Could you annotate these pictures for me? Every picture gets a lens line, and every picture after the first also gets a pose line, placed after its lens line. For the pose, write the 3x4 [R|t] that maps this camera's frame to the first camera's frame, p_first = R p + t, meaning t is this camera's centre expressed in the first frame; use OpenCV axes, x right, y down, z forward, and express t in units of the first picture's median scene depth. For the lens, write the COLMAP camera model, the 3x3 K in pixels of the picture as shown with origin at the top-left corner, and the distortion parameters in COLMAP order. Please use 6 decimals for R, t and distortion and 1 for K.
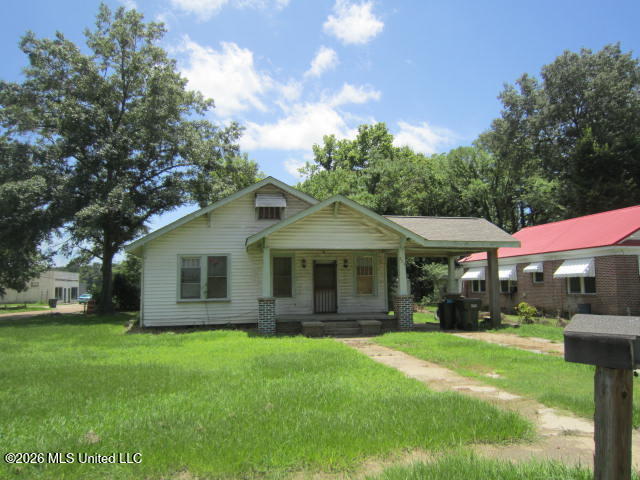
lens RADIAL K [[458.0, 0, 323.2], [0, 458.0, 242.8], [0, 0, 1]] dist [-0.043960, 0.004642]
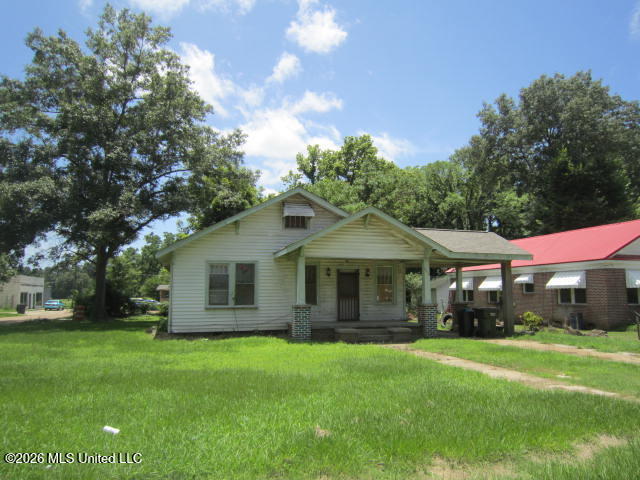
lens RADIAL K [[464.6, 0, 320.0], [0, 464.6, 240.0], [0, 0, 1]] dist [-0.042559, -0.001029]
pose [[0.995370, 0.022142, 0.093530, -0.101671], [-0.019926, 0.999500, -0.024568, -0.000373], [-0.094027, 0.022590, 0.995313, -0.025056]]
